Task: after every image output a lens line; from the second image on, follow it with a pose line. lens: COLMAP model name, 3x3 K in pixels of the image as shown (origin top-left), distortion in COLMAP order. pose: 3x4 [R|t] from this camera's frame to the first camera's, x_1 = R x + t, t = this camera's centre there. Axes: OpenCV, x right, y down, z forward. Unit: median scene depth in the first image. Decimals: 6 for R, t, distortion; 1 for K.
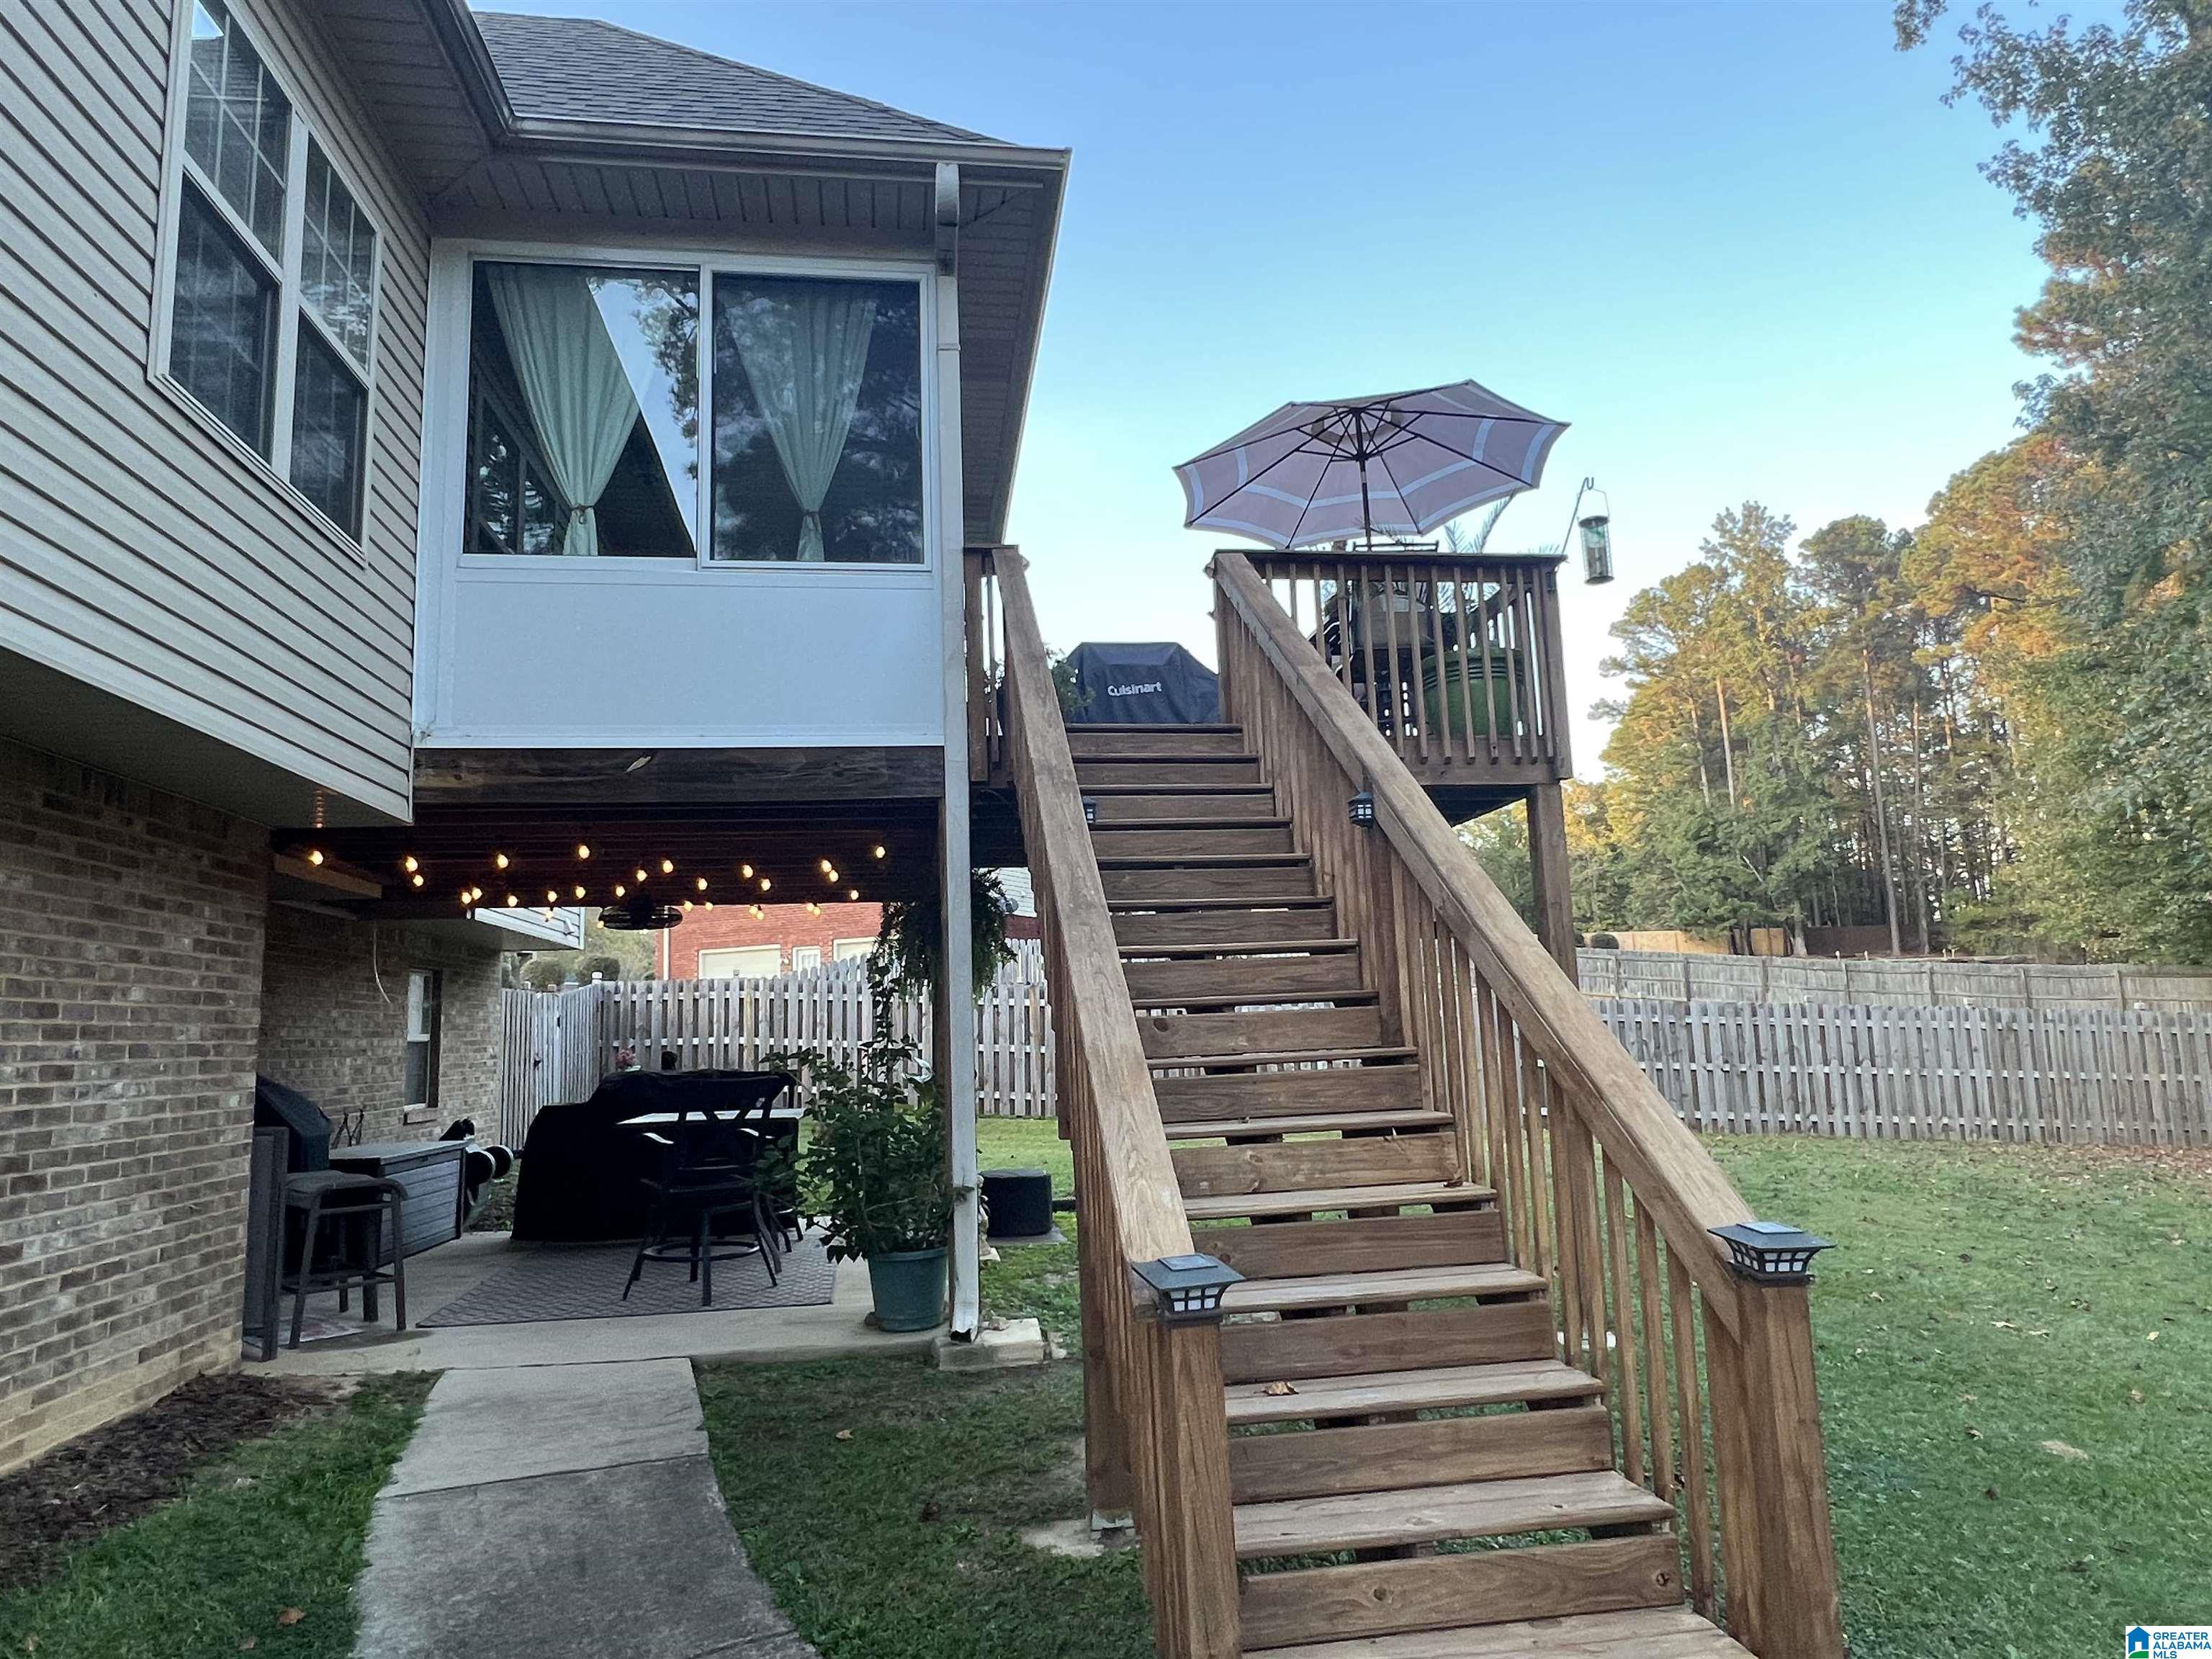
lens RADIAL K [[1352.7, 0, 1114.4], [0, 1352.7, 823.2], [0, 0, 1]] dist [-0.009553, 0.002332]
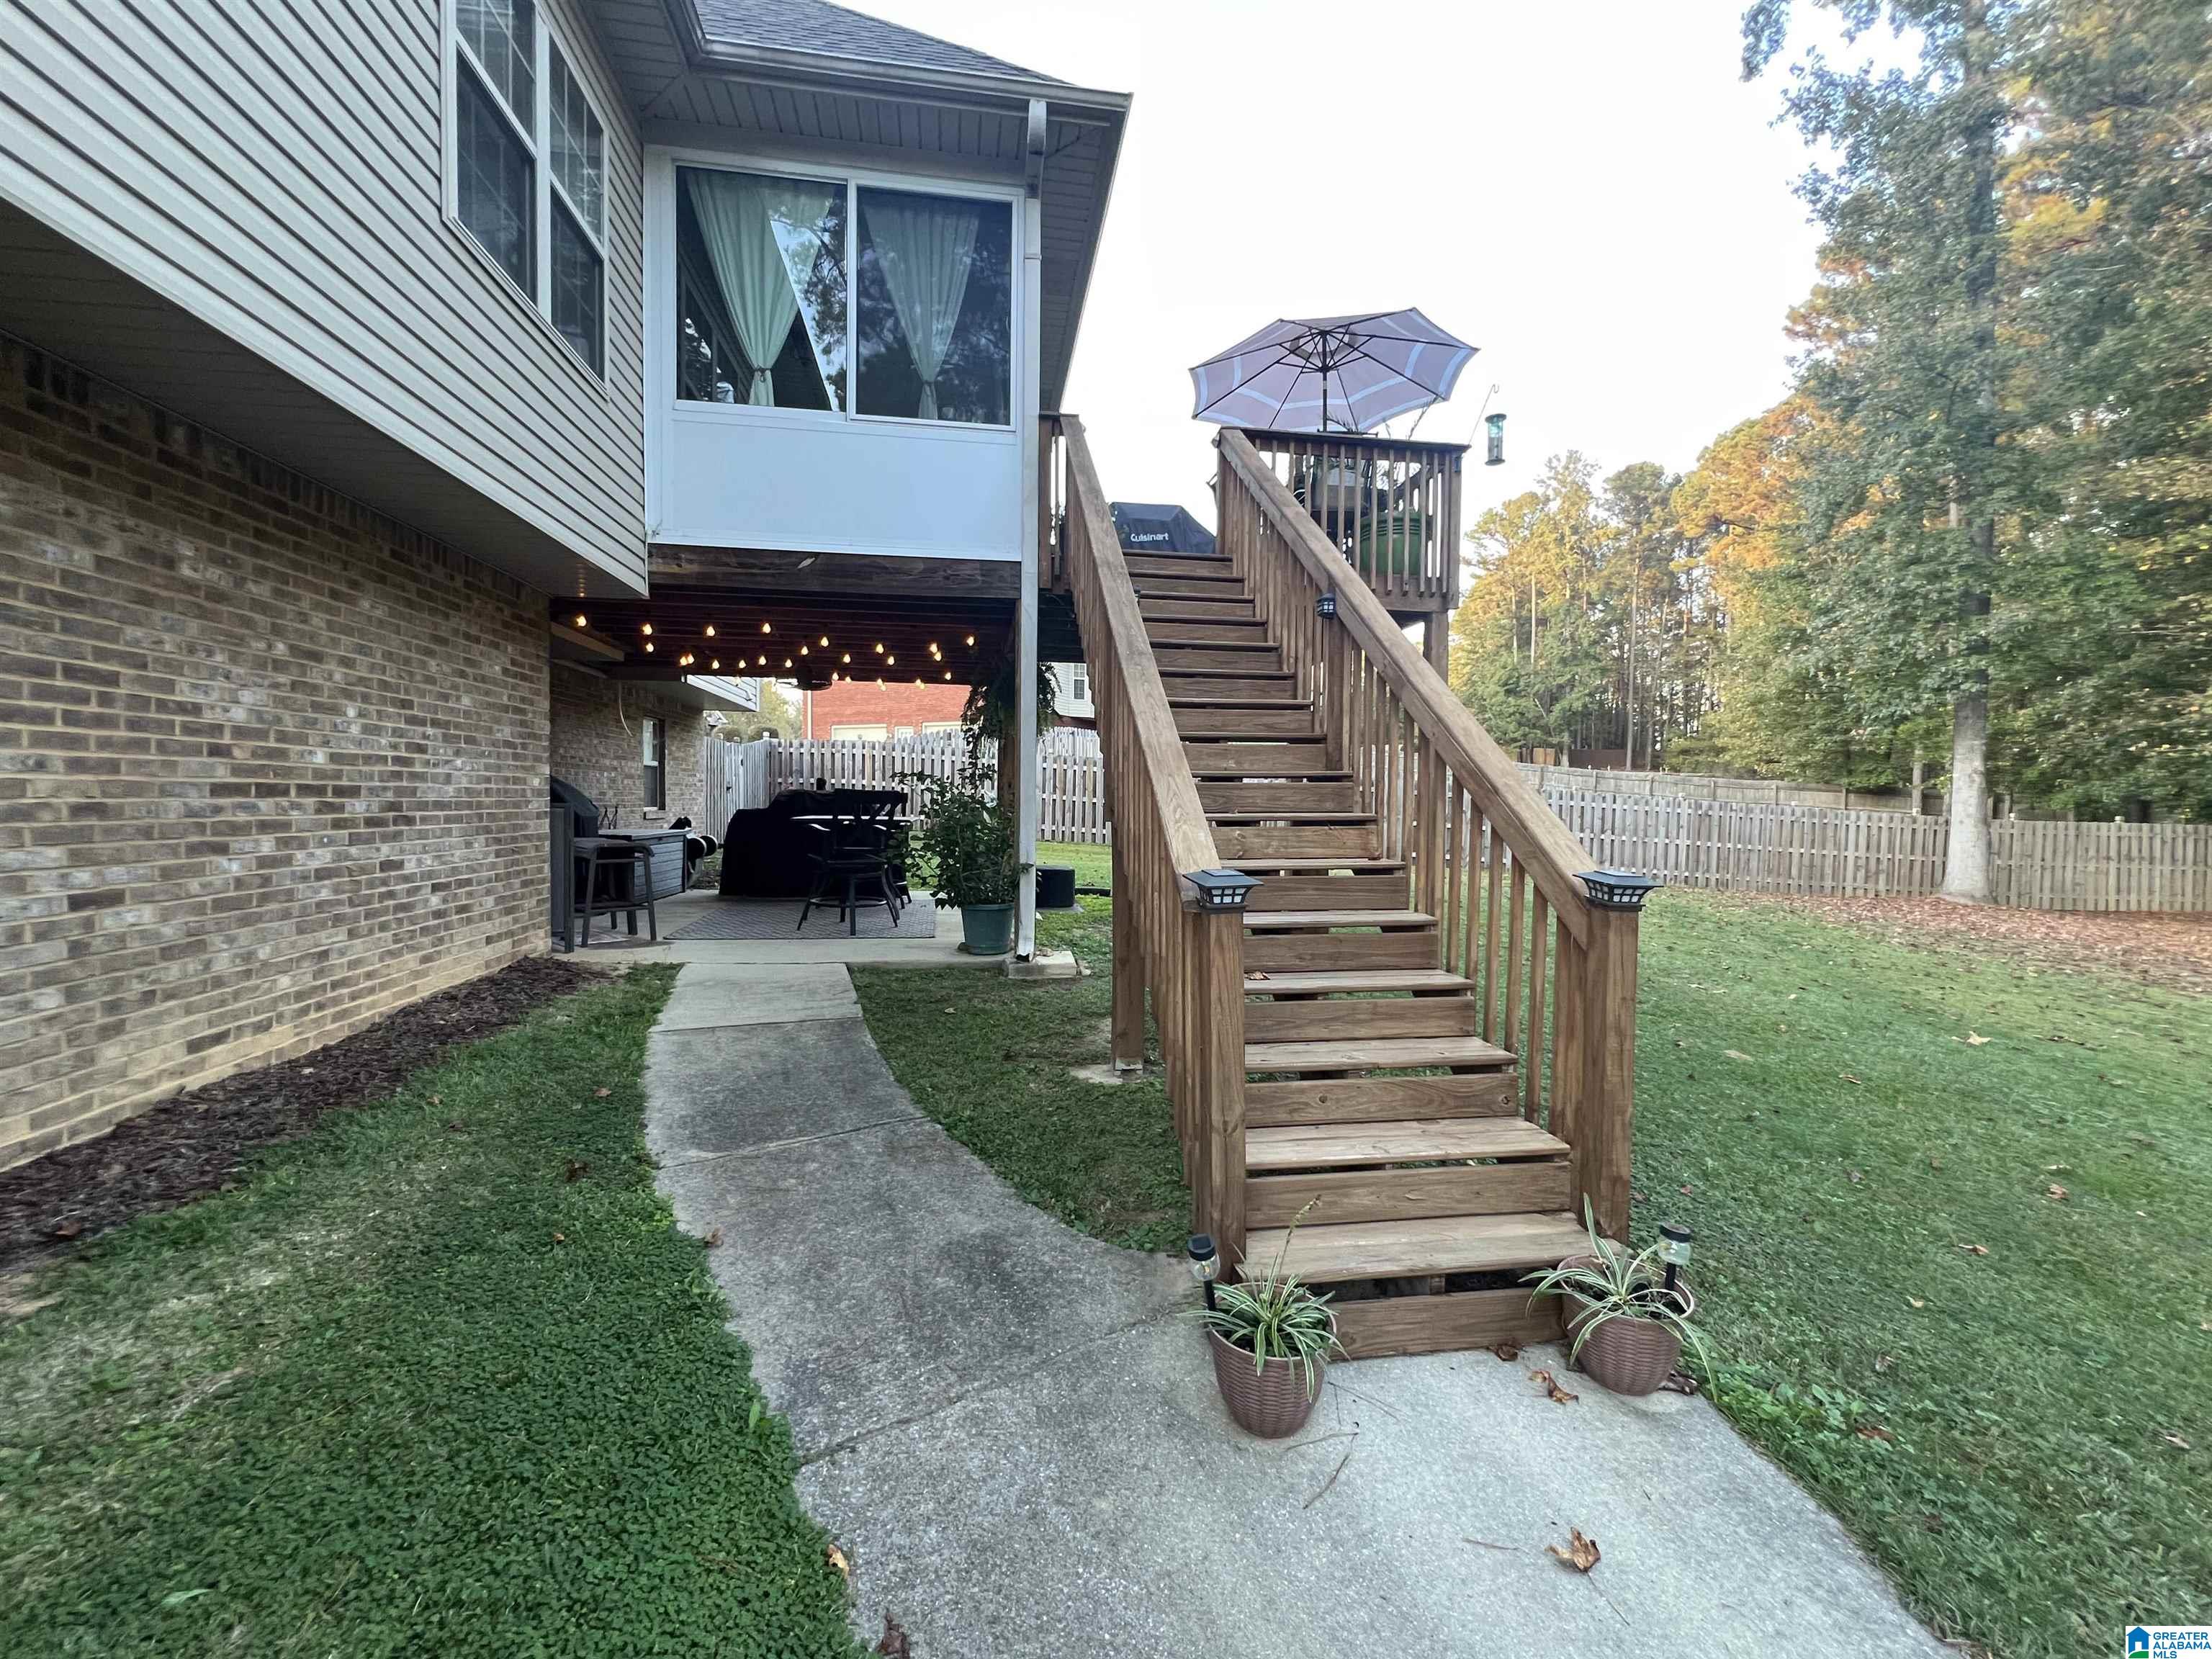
lens RADIAL K [[903.4, 0, 1108.6], [0, 903.4, 821.1], [0, 0, 1]] dist [-0.008995, 0.001312]
pose [[0.998875, 0.046916, 0.006874, -0.027250], [-0.047391, 0.983019, 0.177280, 0.036892], [0.001560, -0.177406, 0.984137, 0.019675]]
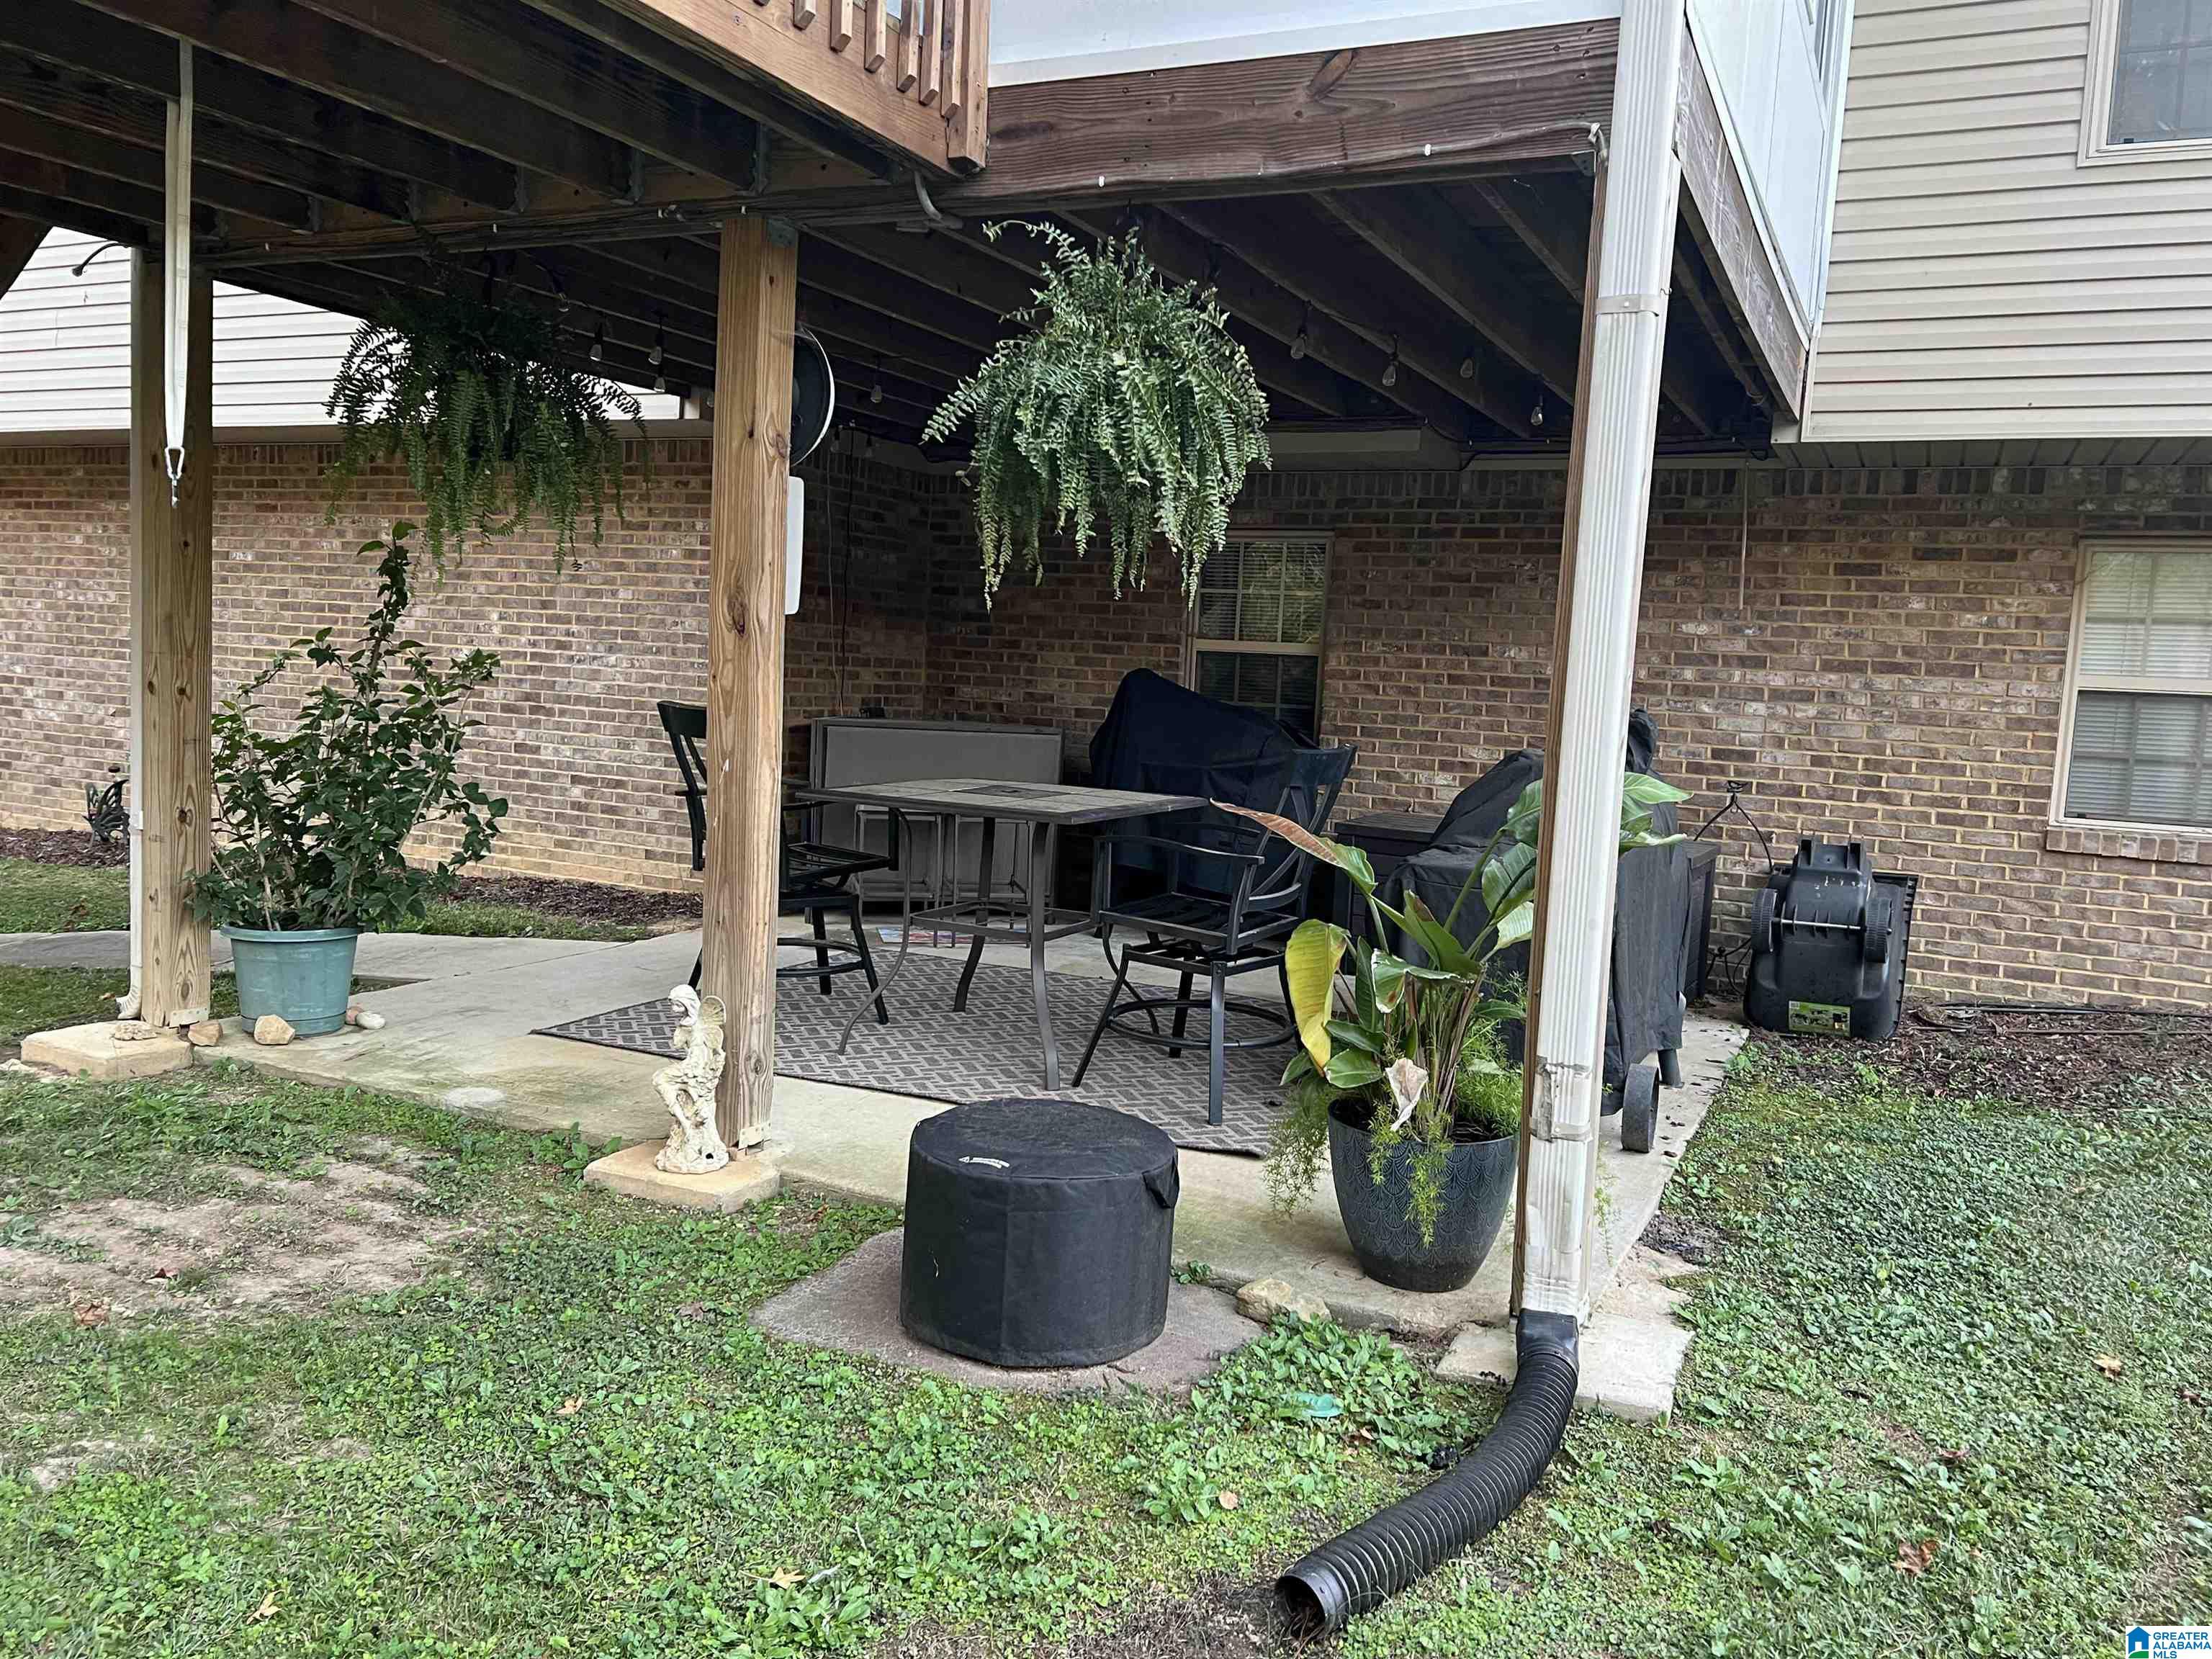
lens RADIAL K [[1658.0, 0, 1108.7], [0, 1658.0, 824.8], [0, 0, 1]] dist [0.023161, -0.032483]
pose [[-0.564361, 0.082346, -0.821411, 0.303305], [0.093410, 0.994992, 0.035568, 0.256150], [0.820227, -0.056655, -0.569226, 1.738461]]
